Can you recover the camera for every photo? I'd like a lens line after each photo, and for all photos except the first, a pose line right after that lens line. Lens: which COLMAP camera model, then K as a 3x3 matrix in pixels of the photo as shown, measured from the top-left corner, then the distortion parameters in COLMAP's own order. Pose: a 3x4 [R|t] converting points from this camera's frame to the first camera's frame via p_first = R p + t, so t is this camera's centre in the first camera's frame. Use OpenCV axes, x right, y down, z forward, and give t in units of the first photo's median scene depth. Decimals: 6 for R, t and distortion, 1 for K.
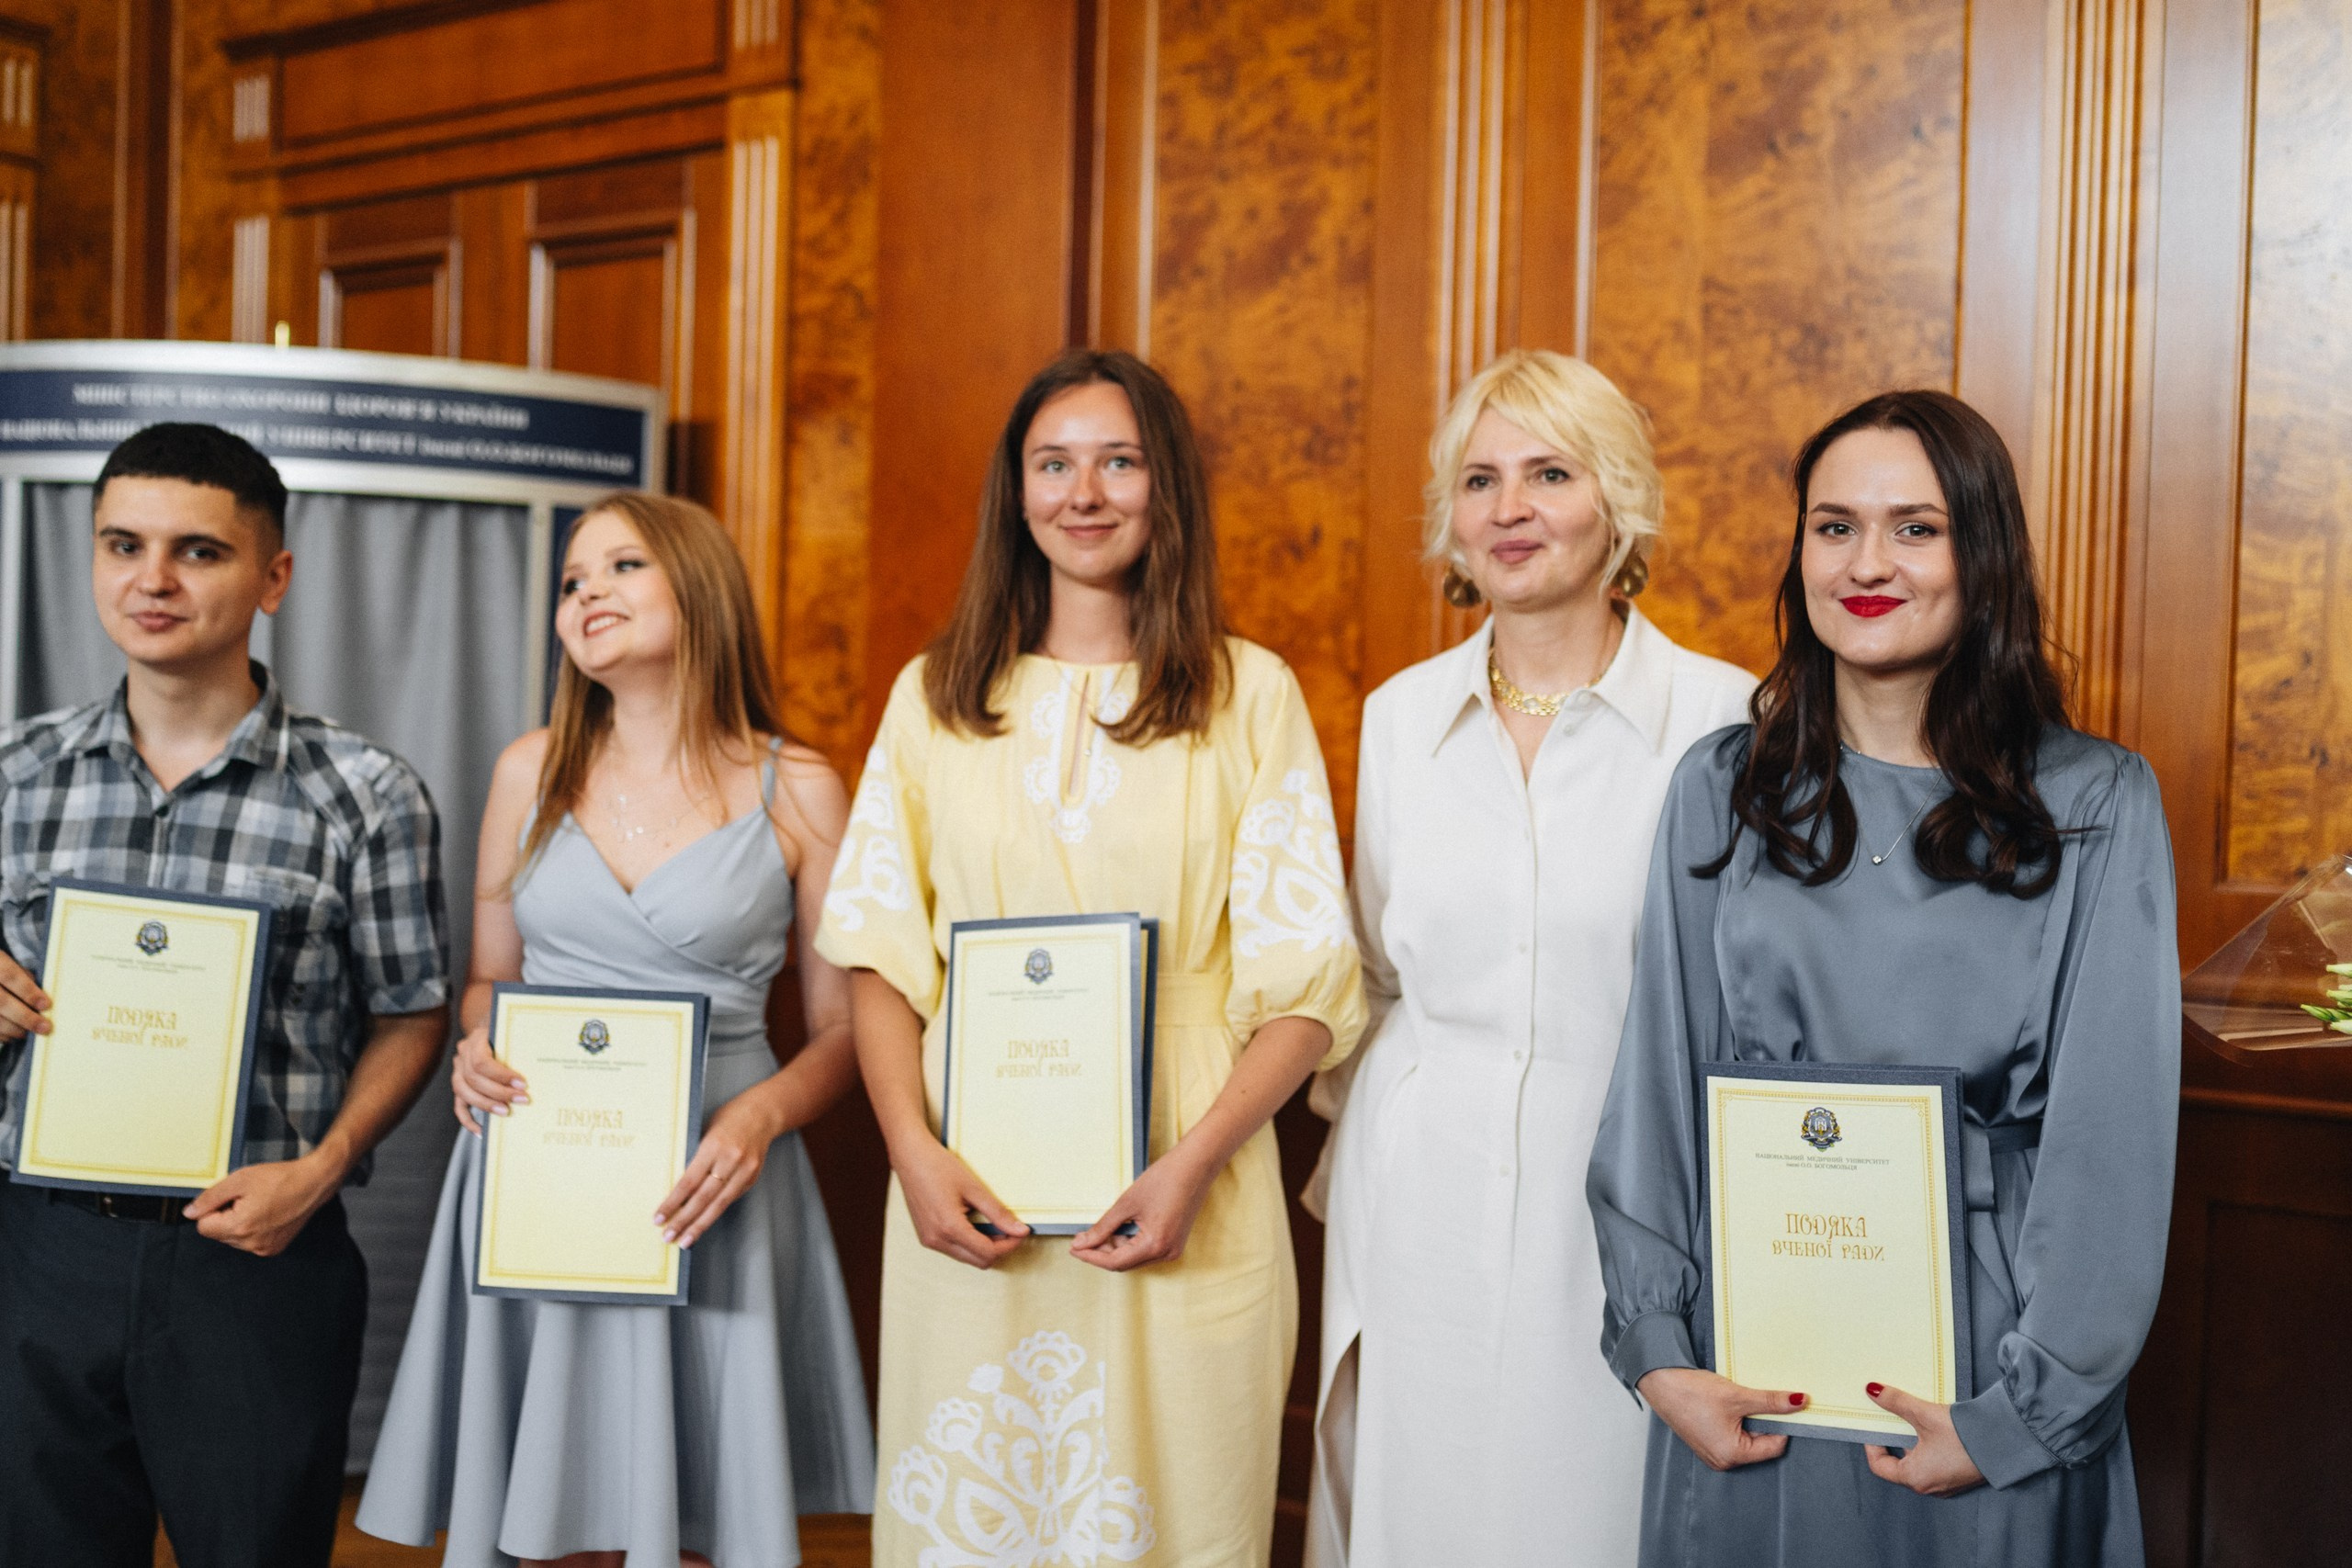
lens RADIAL K [[2296.8, 0, 1243.7], [0, 2296.8, 799.7], [0, 0, 1]] dist [-0.000168, 0.000000]
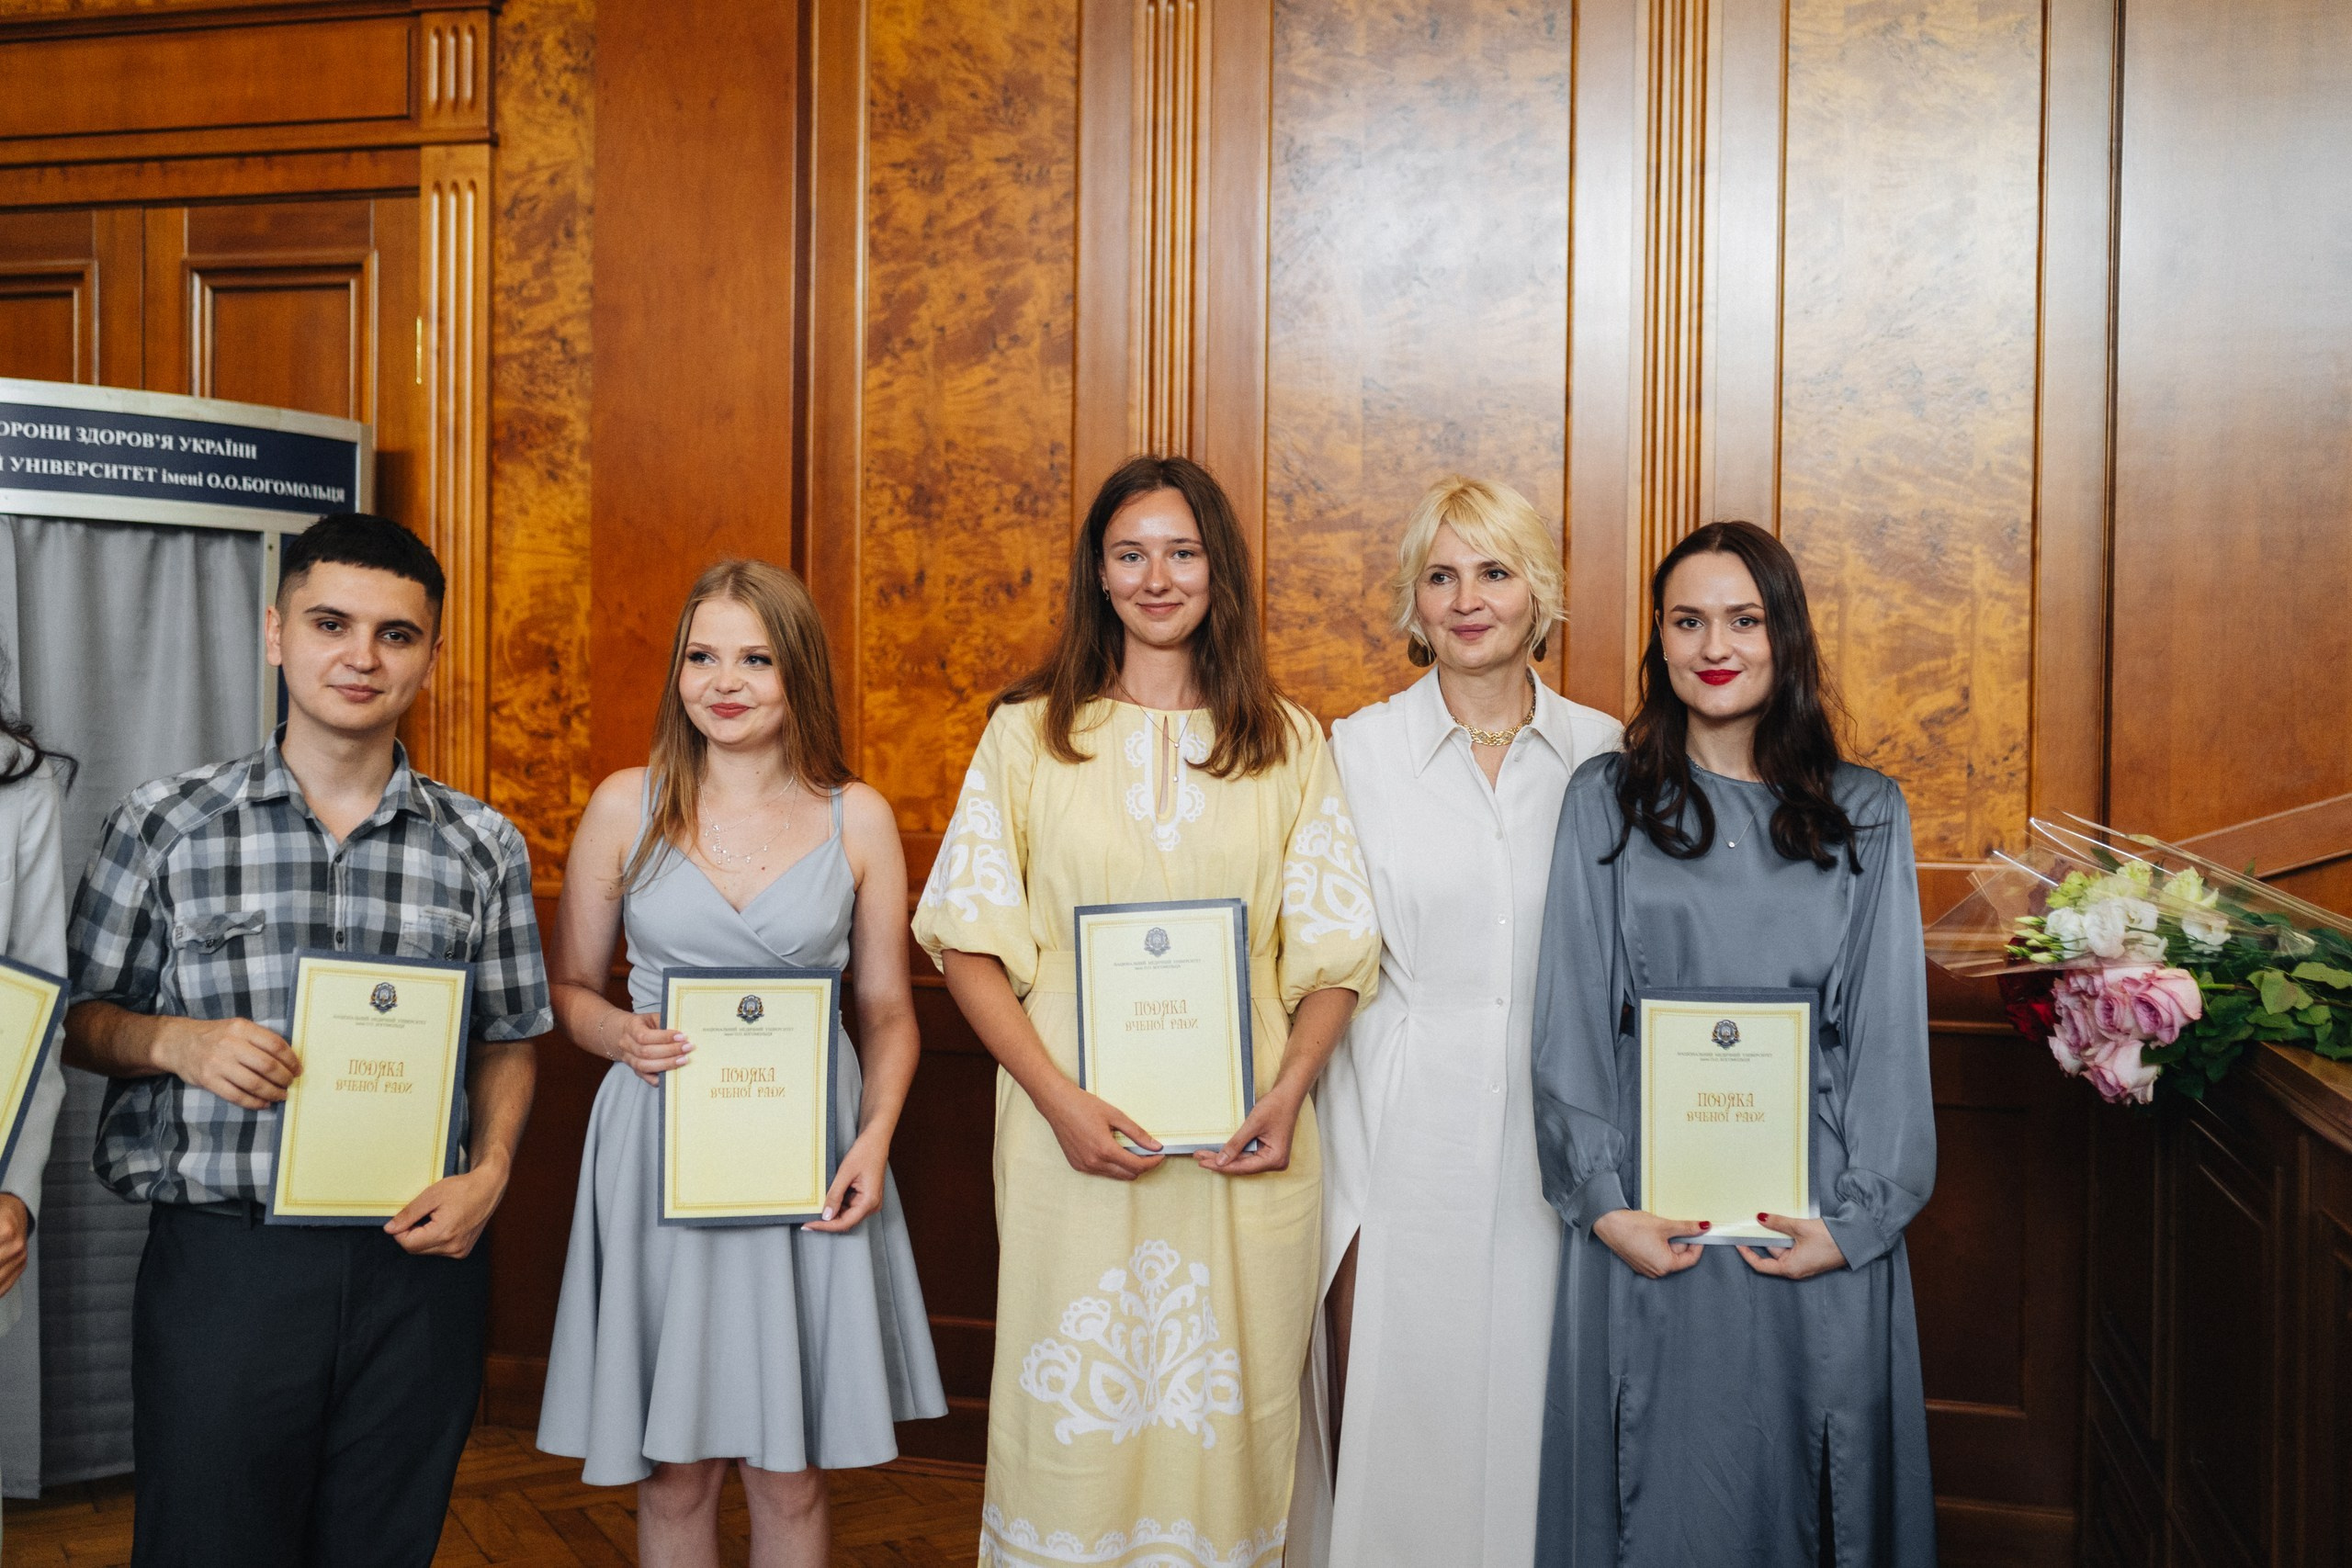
lens RADIAL K [[2296.8, 0, 1109.5], [0, 2296.8, 780.9], [0, 0, 1]] dist [-0.000168, 0.000000]
pose [[0.944589, -0.022466, 0.327486, -0.315954], [0.018438, 0.999711, 0.015402, -0.027572], [-0.327737, -0.008510, 0.944731, -0.123160]]
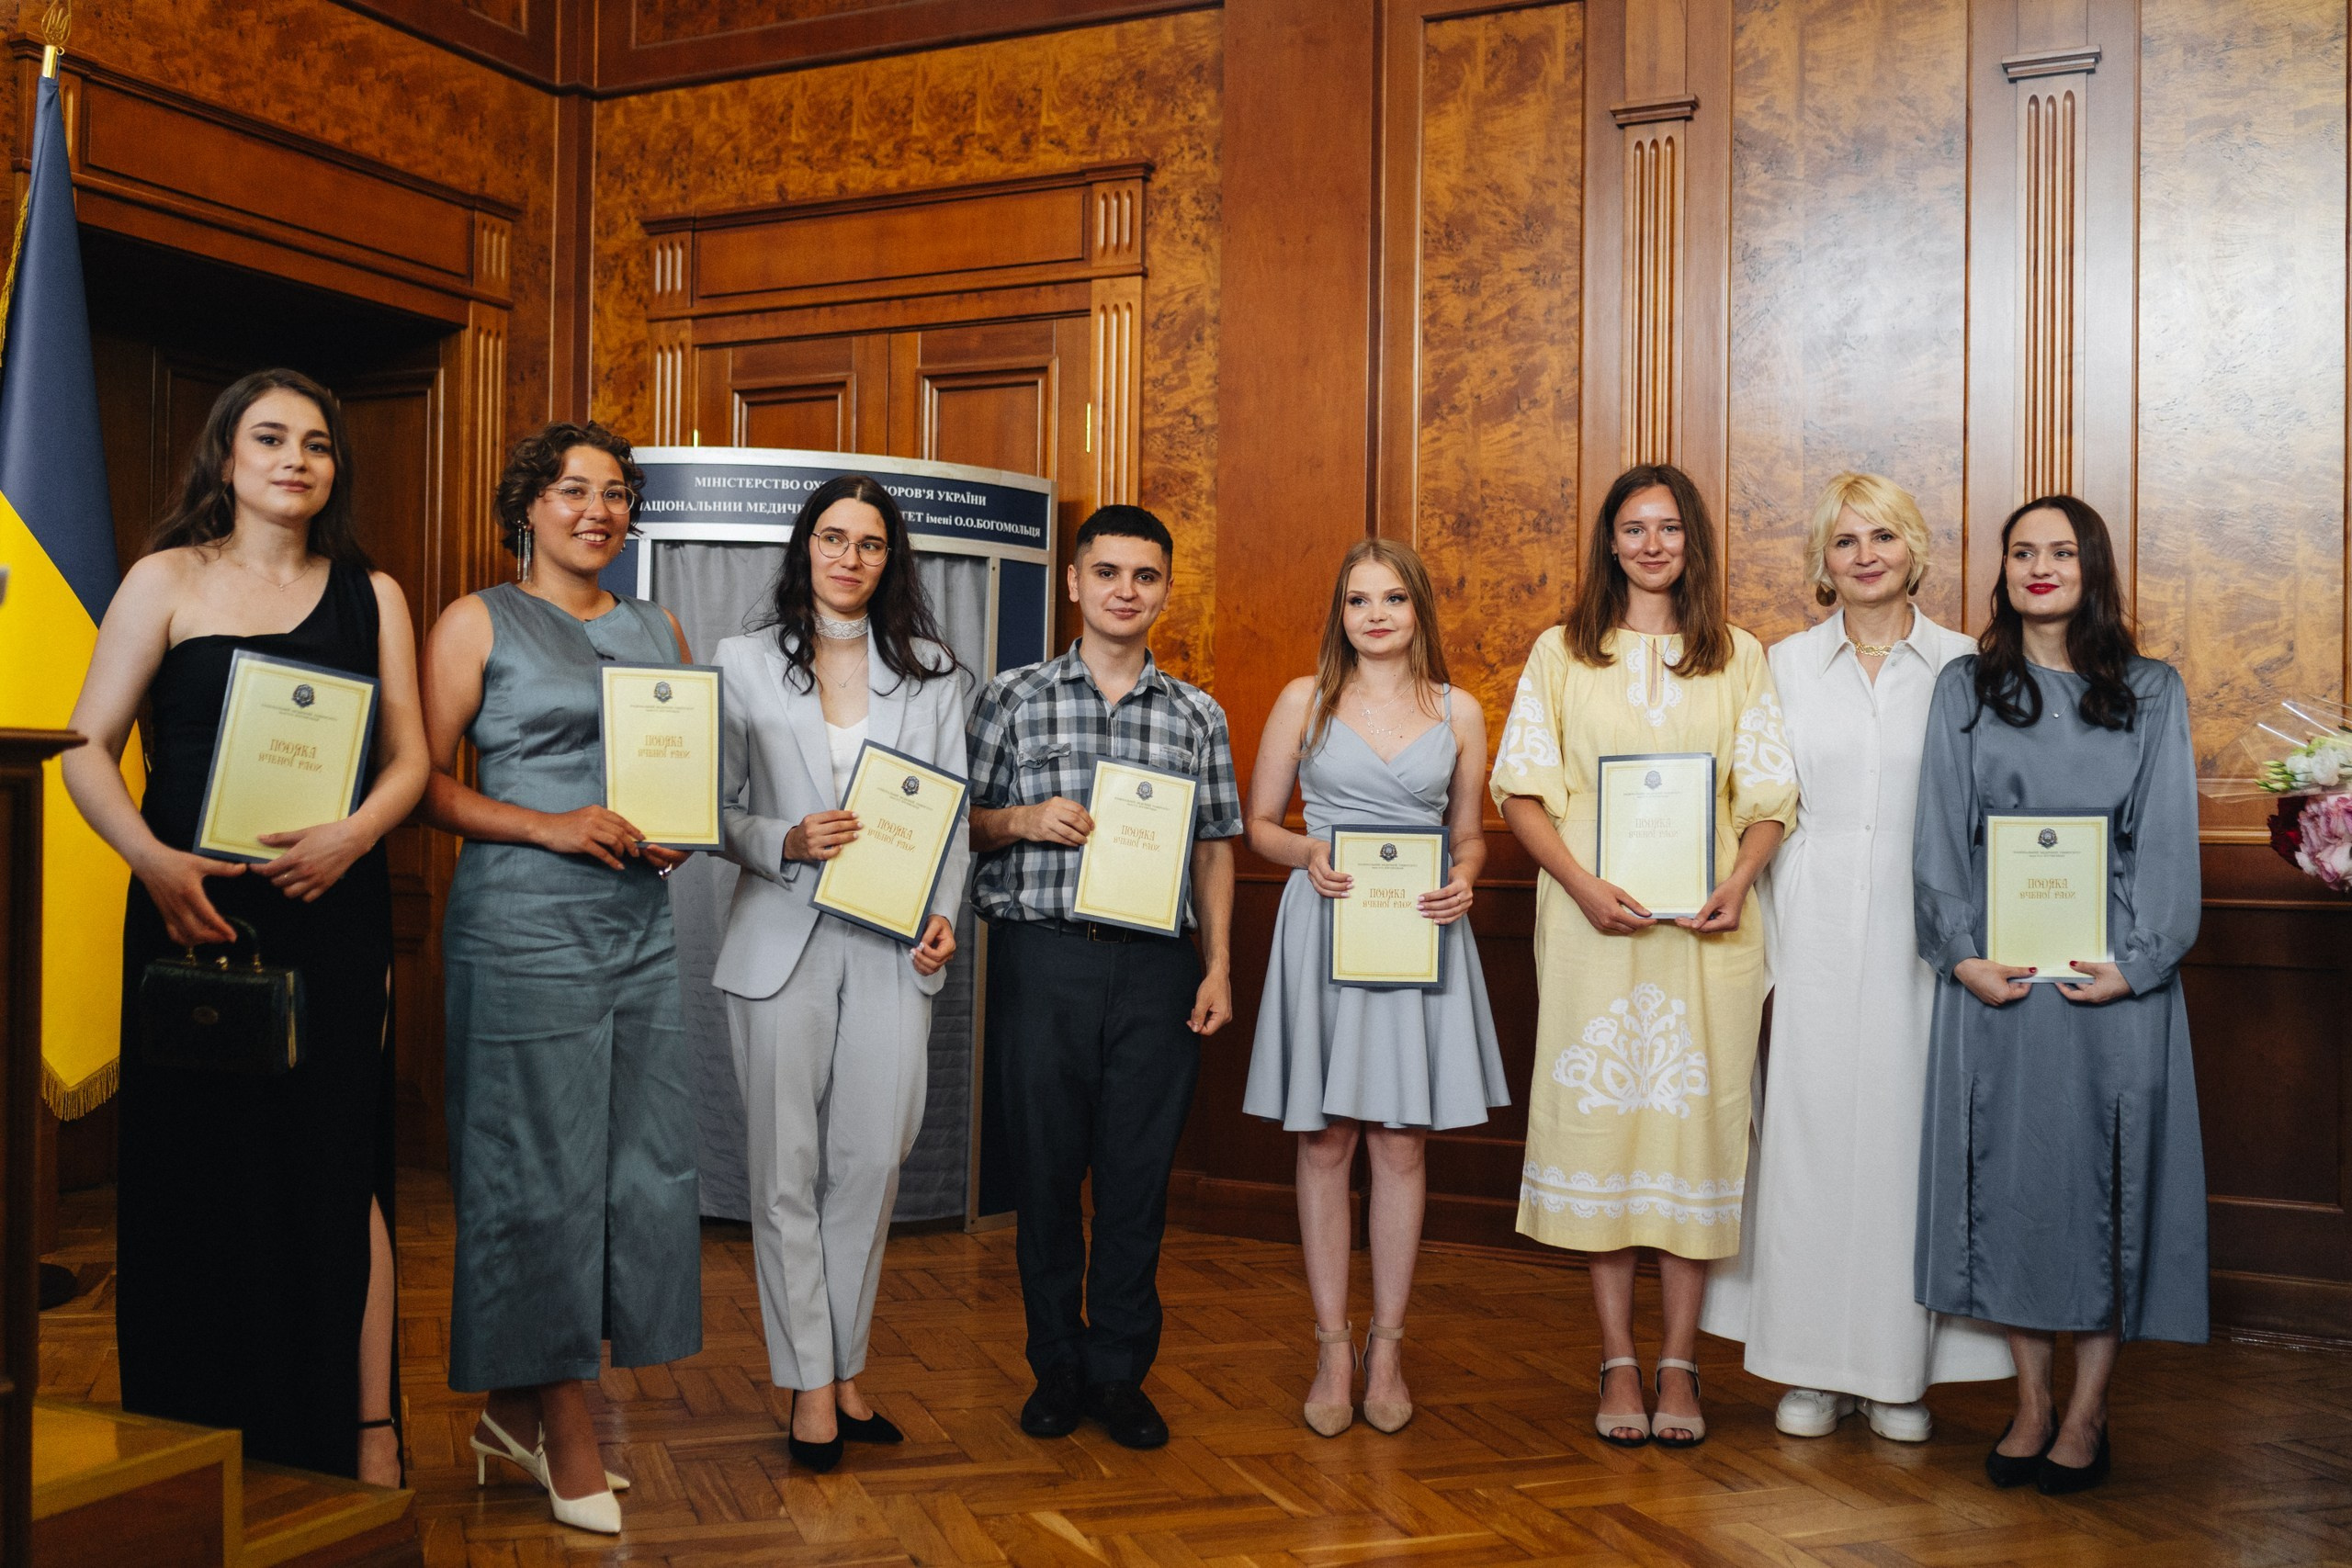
lens RADIAL K [[2296.8, 0, 1176.1], [0, 2296.8, 799.5], [0, 0, 1]] dist [-0.000168, 0.000000]
pose [[0.988493, -0.010573, 0.150894, -0.451123], [0.016201, 0.999216, -0.036118, 0.086489], [-0.150394, 0.038147, 0.987890, -0.492740]]
